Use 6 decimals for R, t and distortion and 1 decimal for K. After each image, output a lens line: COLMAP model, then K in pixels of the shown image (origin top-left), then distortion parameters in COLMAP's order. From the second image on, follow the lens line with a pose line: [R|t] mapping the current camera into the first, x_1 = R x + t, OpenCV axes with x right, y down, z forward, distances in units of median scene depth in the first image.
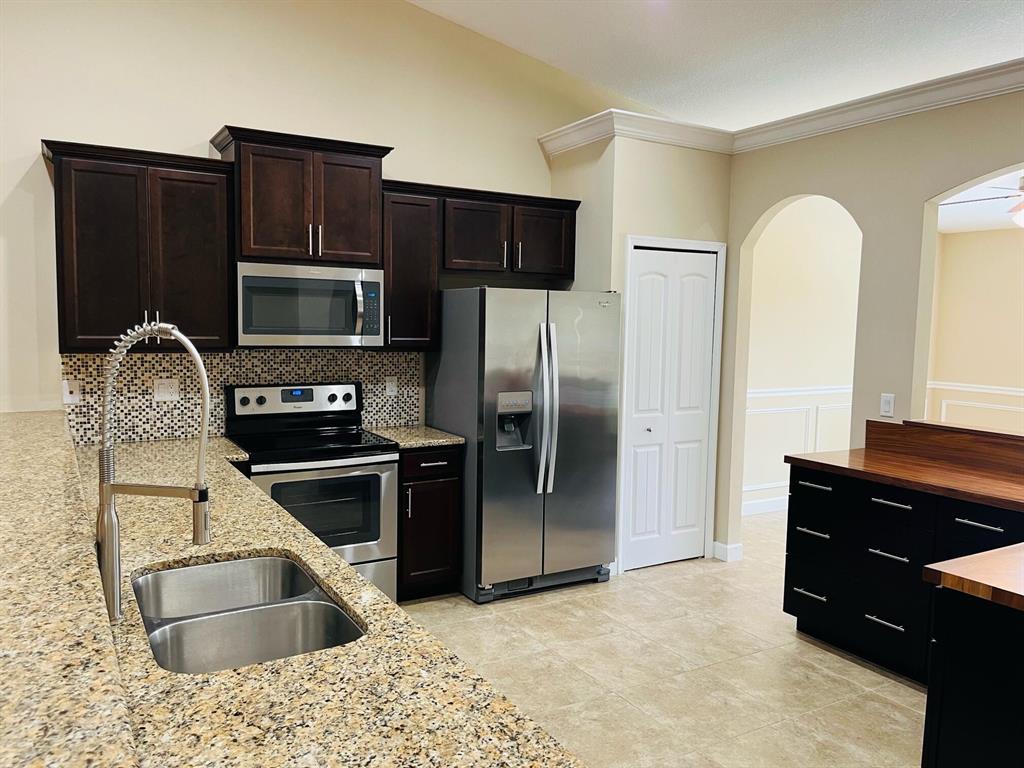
lens RADIAL K [[782.8, 0, 505.2], [0, 782.8, 378.8], [0, 0, 1]] dist [0.048466, -0.067935]
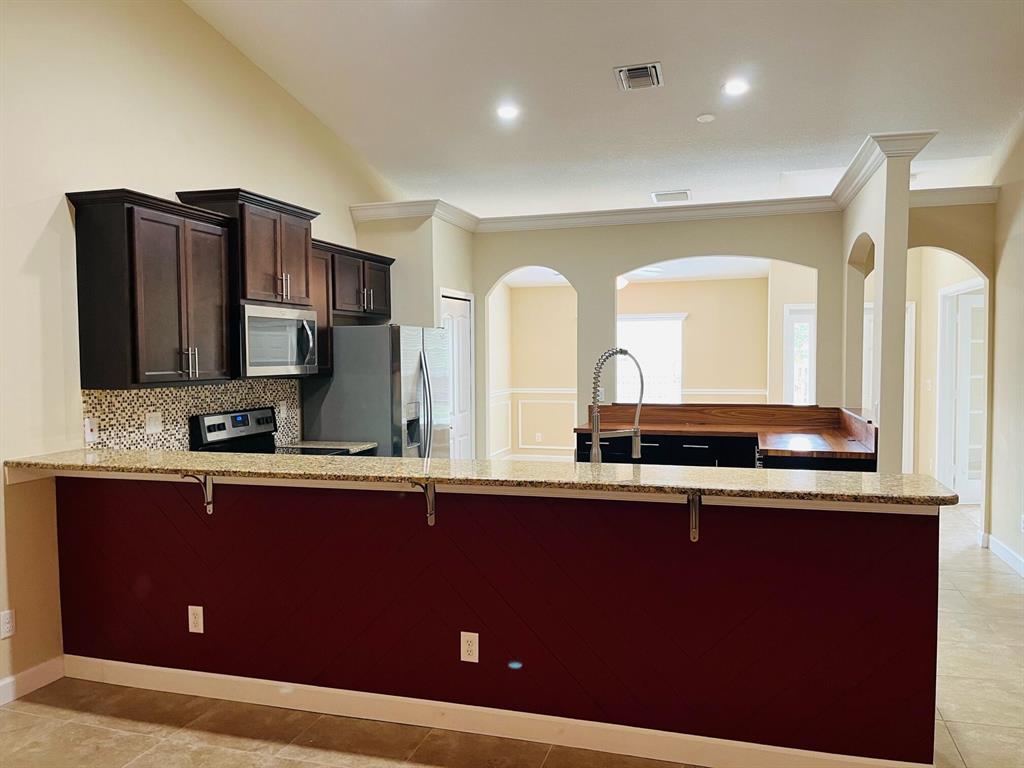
lens RADIAL K [[782.8, 0, 506.1], [0, 782.8, 390.9], [0, 0, 1]] dist [0.048466, -0.067935]
pose [[0.735057, -0.058112, 0.675510, -0.797755], [0.075329, 0.997151, 0.003812, 0.002827], [-0.673807, 0.048084, 0.737341, -0.100804]]
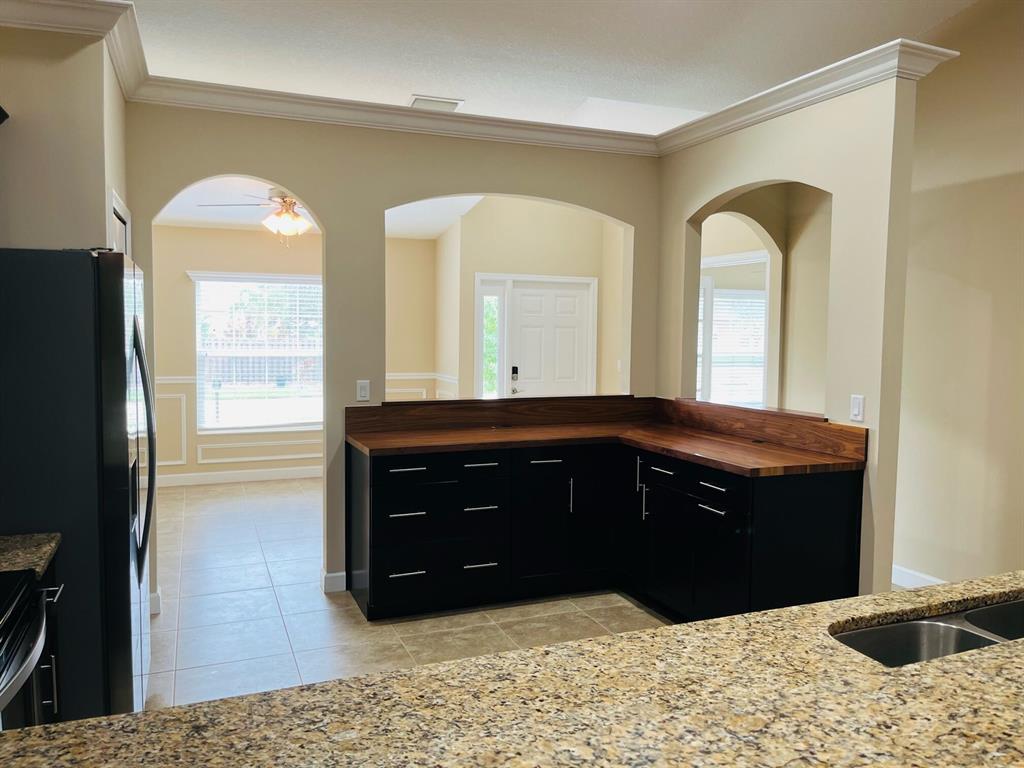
lens RADIAL K [[782.8, 0, 514.6], [0, 782.8, 377.3], [0, 0, 1]] dist [0.048466, -0.067935]
pose [[0.135595, -0.077425, 0.987735, -0.558568], [0.070803, 0.995150, 0.068287, -0.044566], [-0.988231, 0.060675, 0.140419, 0.642622]]
